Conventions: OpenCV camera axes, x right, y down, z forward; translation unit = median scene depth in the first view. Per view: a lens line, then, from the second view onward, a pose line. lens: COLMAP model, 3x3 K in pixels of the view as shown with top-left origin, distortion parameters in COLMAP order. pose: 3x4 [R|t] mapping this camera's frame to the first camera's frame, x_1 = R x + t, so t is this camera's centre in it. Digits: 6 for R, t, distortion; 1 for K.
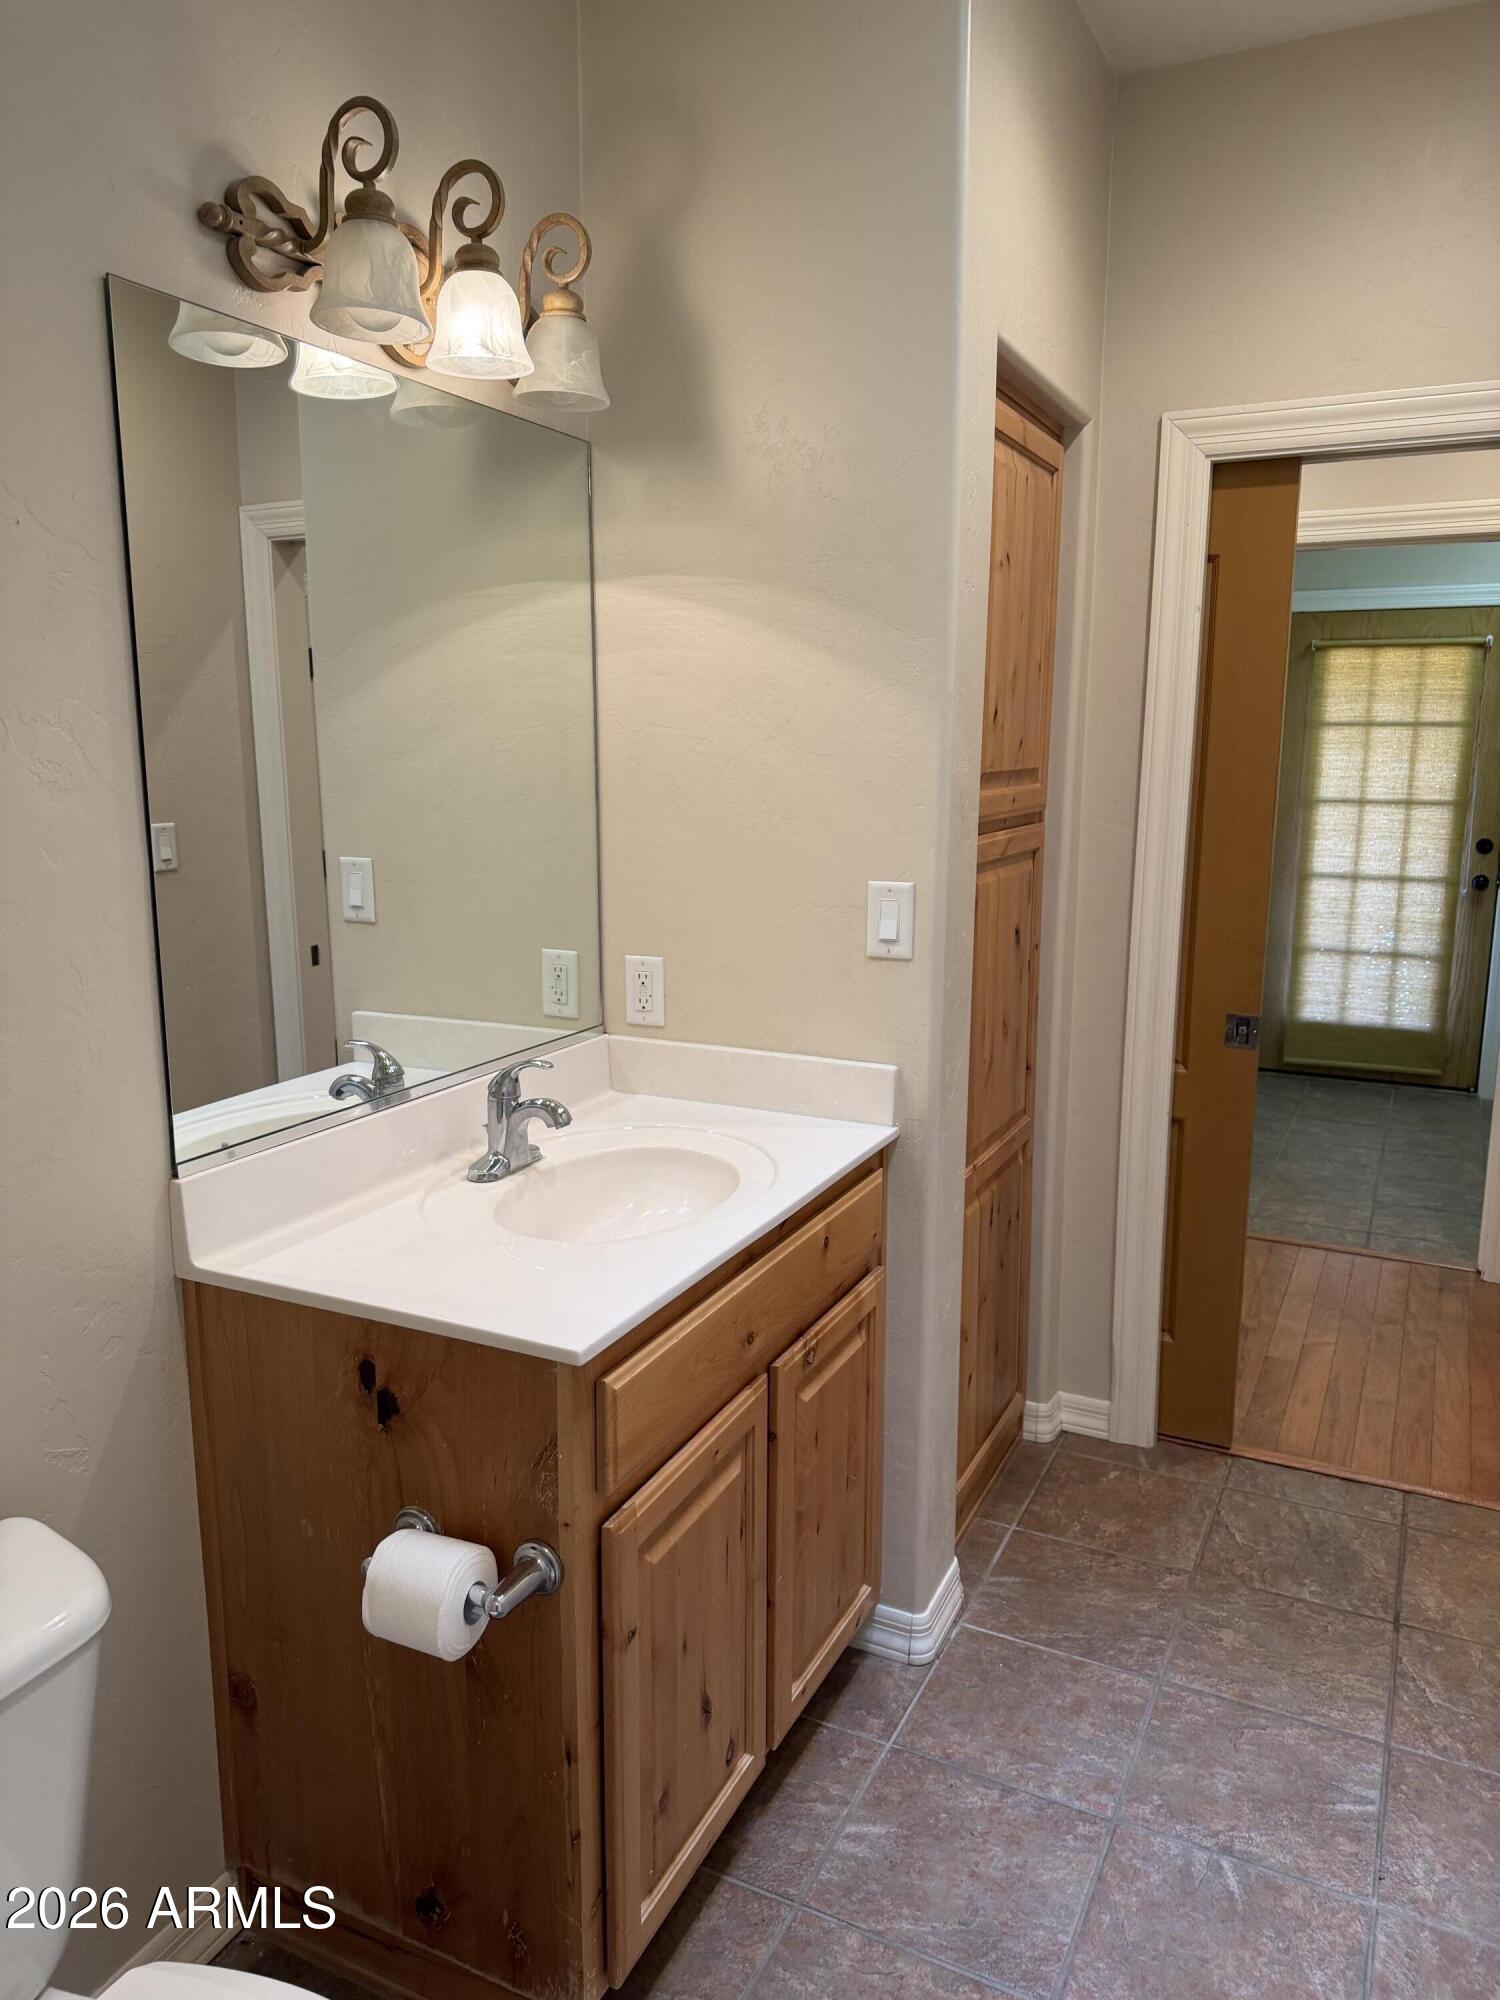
lens RADIAL K [[1418.8, 0, 753.0], [0, 1418.8, 1003.3], [0, 0, 1]] dist [-0.010061, 0.000609]
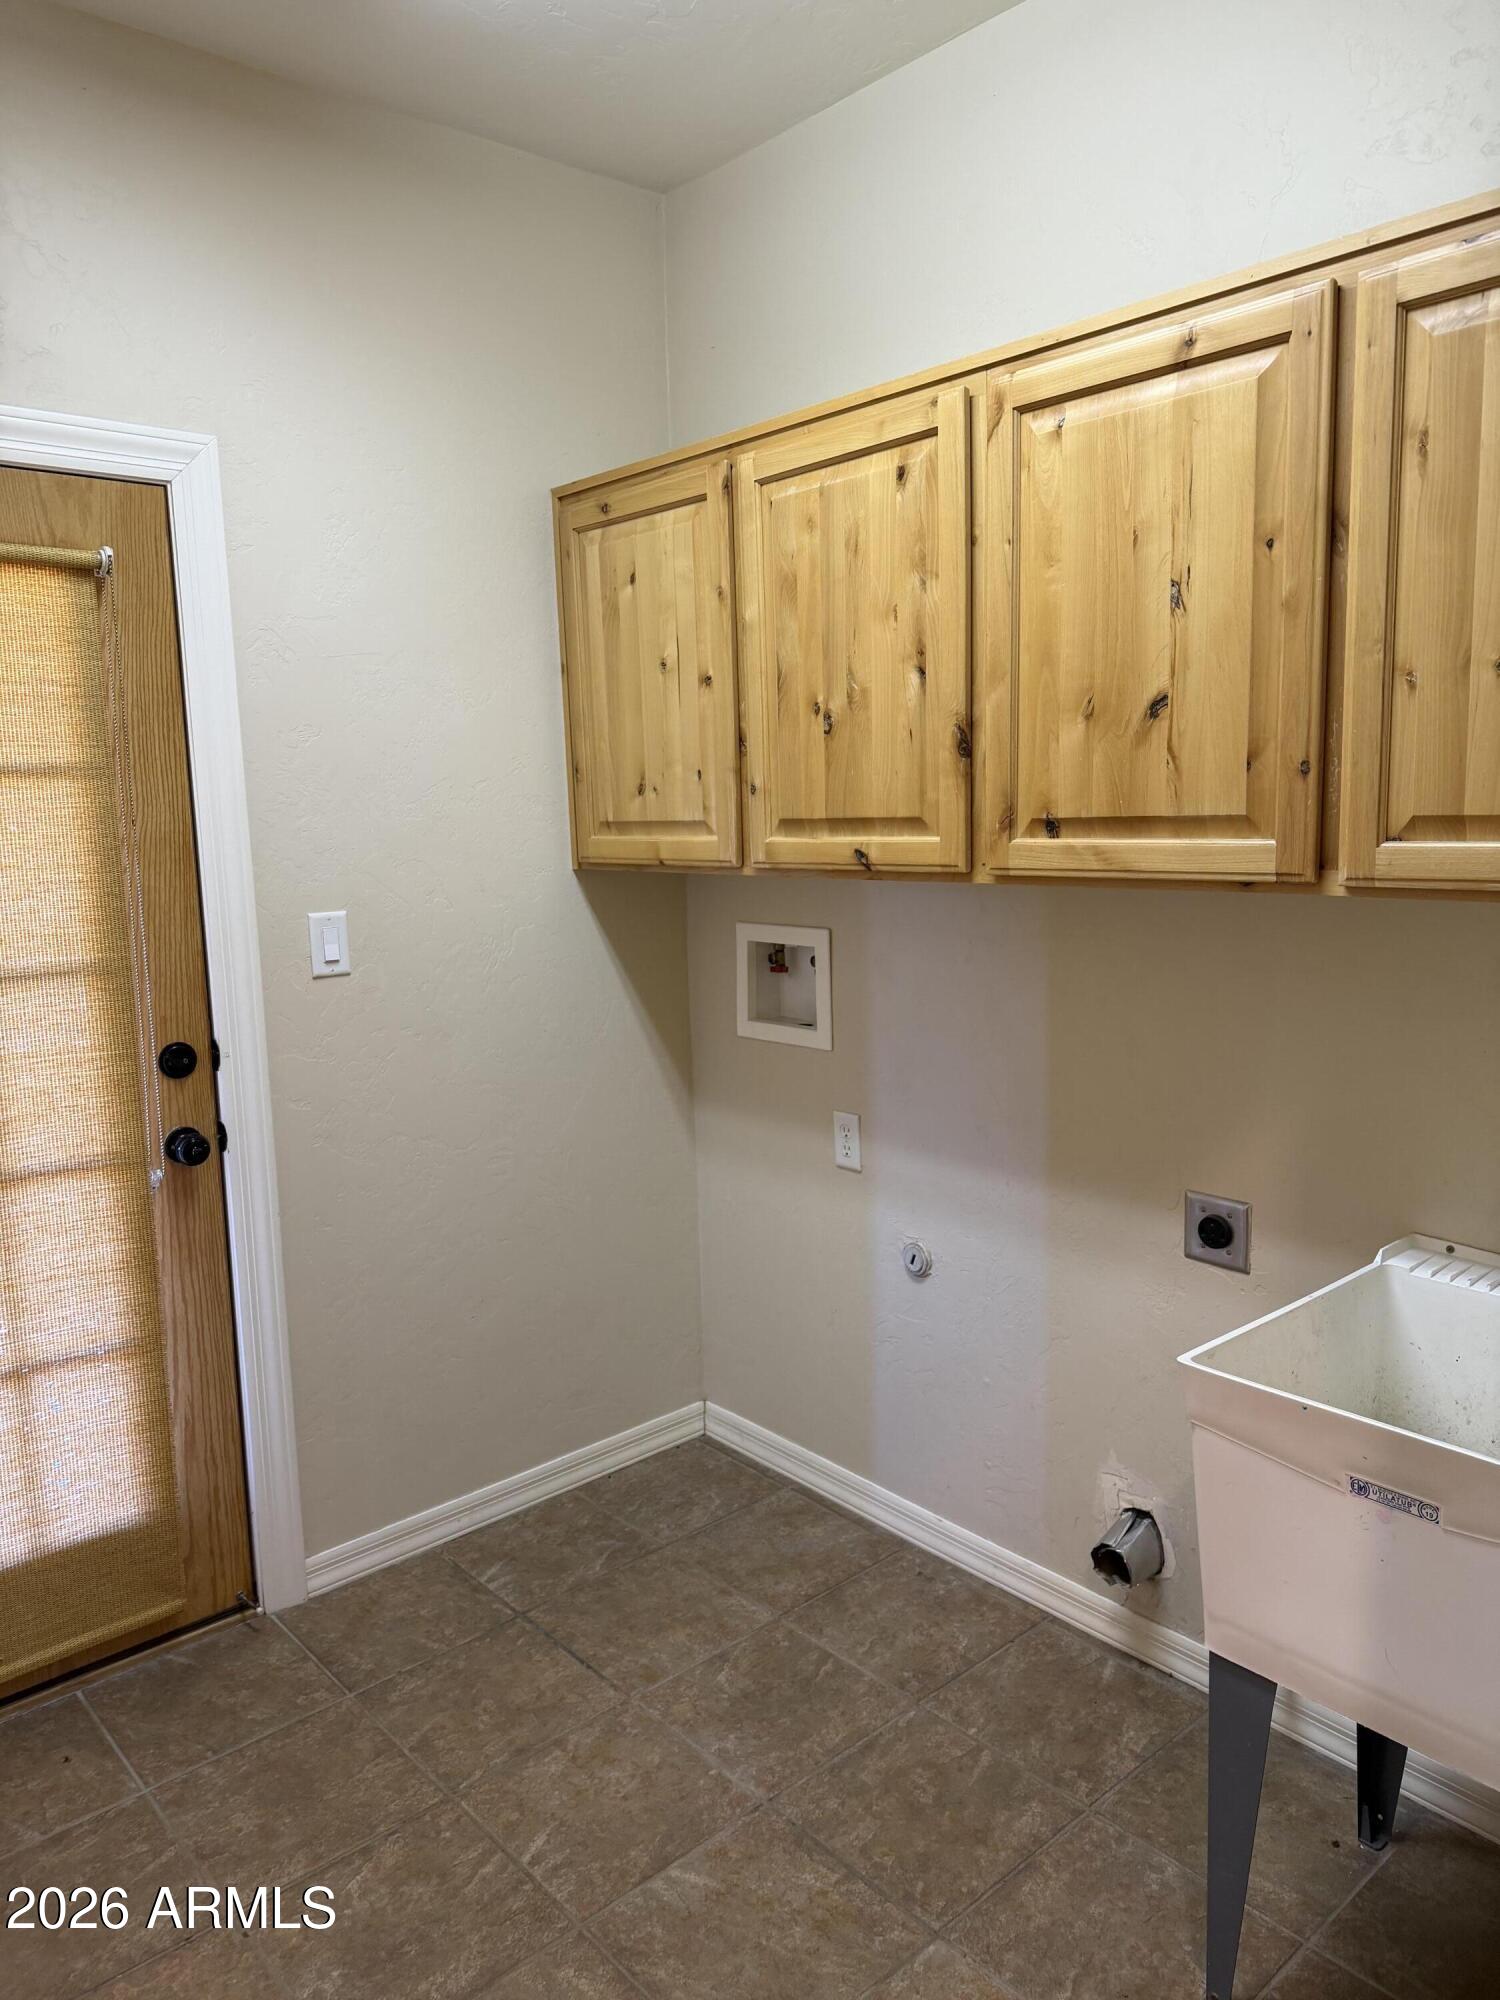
lens RADIAL K [[1418.8, 0, 753.5], [0, 1418.8, 995.0], [0, 0, 1]] dist [-0.010061, 0.000609]
pose [[0.378817, -0.151017, 0.913067, 0.200673], [0.202801, 0.976163, 0.077314, -0.126037], [-0.902978, 0.155883, 0.400414, 0.669466]]
